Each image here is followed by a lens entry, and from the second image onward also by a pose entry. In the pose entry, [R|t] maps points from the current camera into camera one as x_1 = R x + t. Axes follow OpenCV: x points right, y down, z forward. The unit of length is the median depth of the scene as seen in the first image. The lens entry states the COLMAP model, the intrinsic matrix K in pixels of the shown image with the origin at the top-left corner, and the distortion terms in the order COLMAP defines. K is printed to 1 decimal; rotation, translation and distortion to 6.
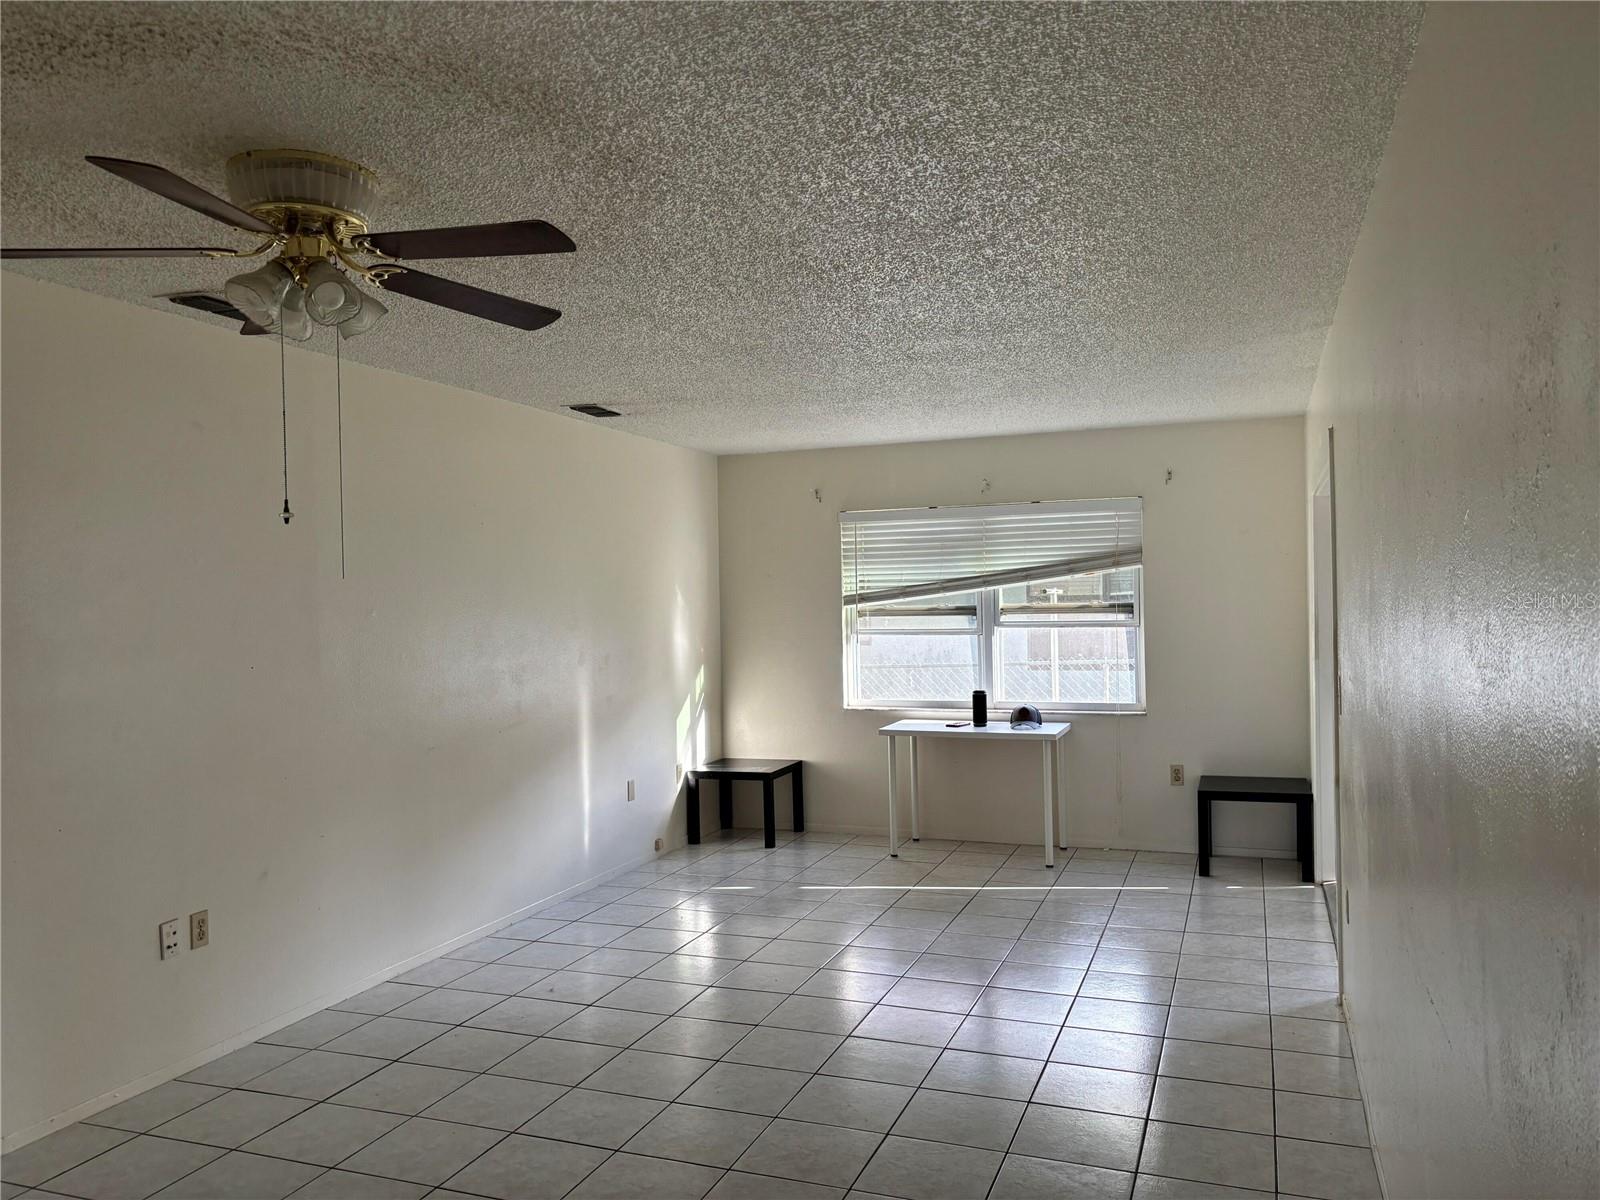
lens RADIAL K [[1175.9, 0, 797.7], [0, 1175.9, 597.3], [0, 0, 1]] dist [-0.010352, -0.029657]
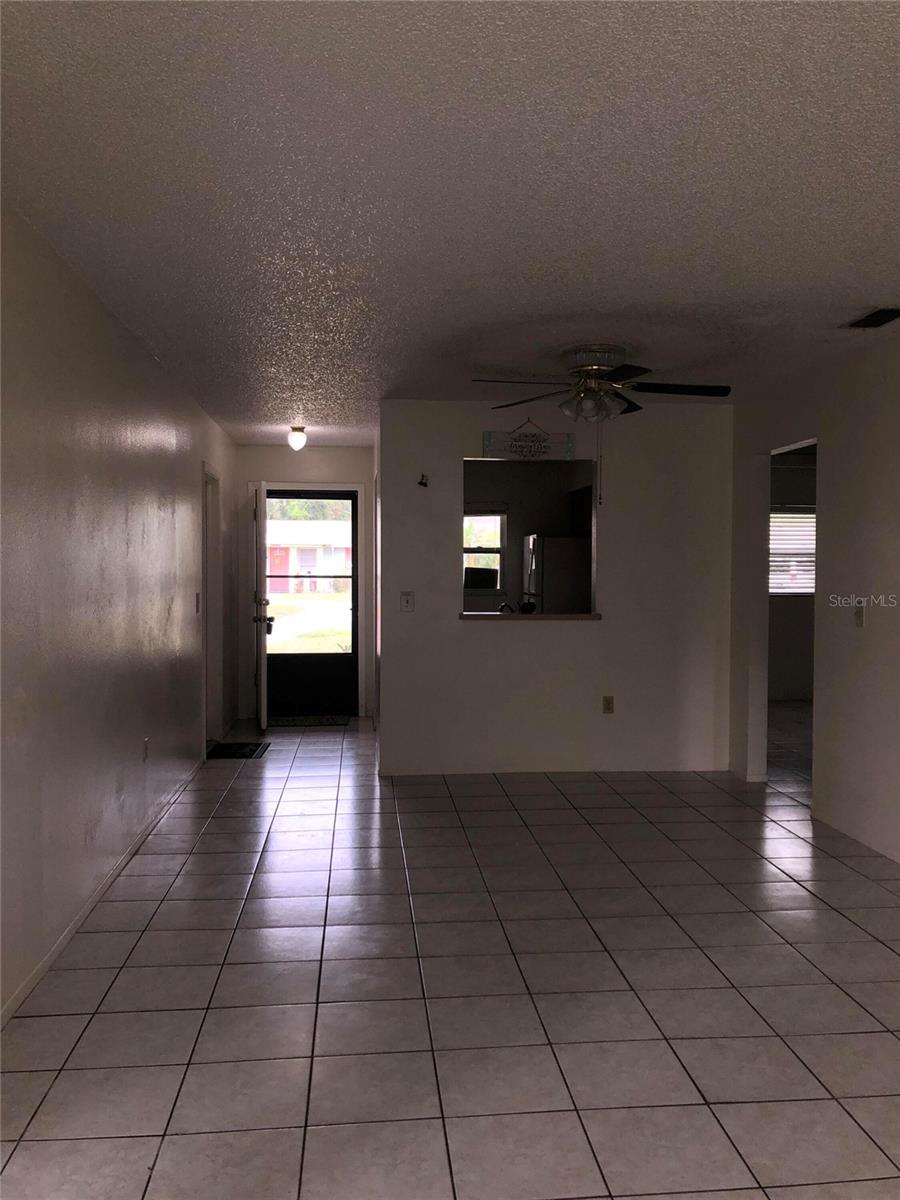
lens RADIAL K [[981.7, 0, 450.0], [0, 981.7, 600.0], [0, 0, 1]] dist [0.181924, -0.501748]
pose [[-0.895642, 0.043313, -0.442661, 0.422700], [0.027454, 0.998733, 0.042174, 0.025269], [0.443927, 0.025620, -0.895697, 1.573236]]
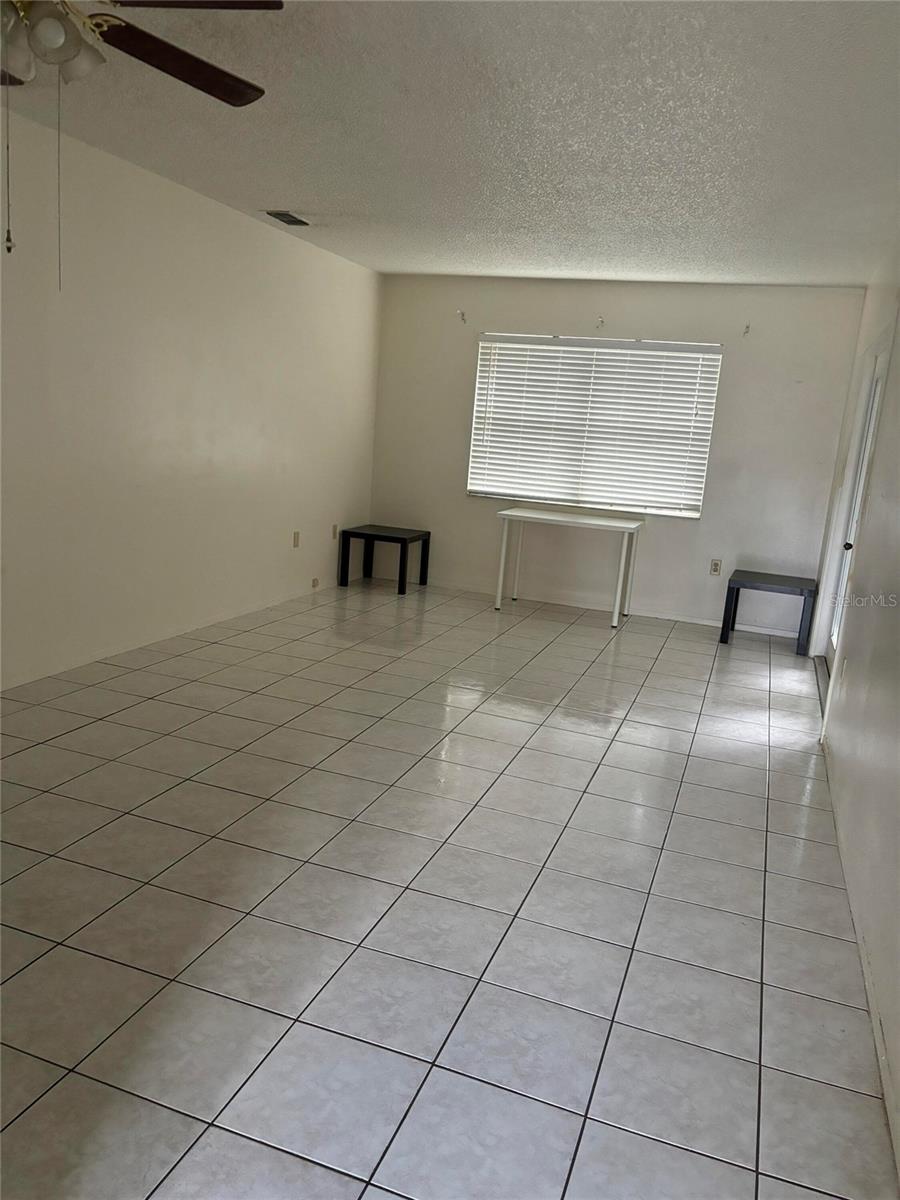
lens RADIAL K [[881.9, 0, 450.0], [0, 881.9, 600.0], [0, 0, 1]] dist [-0.010352, -0.029657]
pose [[0.995122, 0.090410, 0.039473, -0.011226], [-0.096479, 0.975411, 0.198155, 0.032947], [-0.020587, -0.200997, 0.979375, 0.063029]]
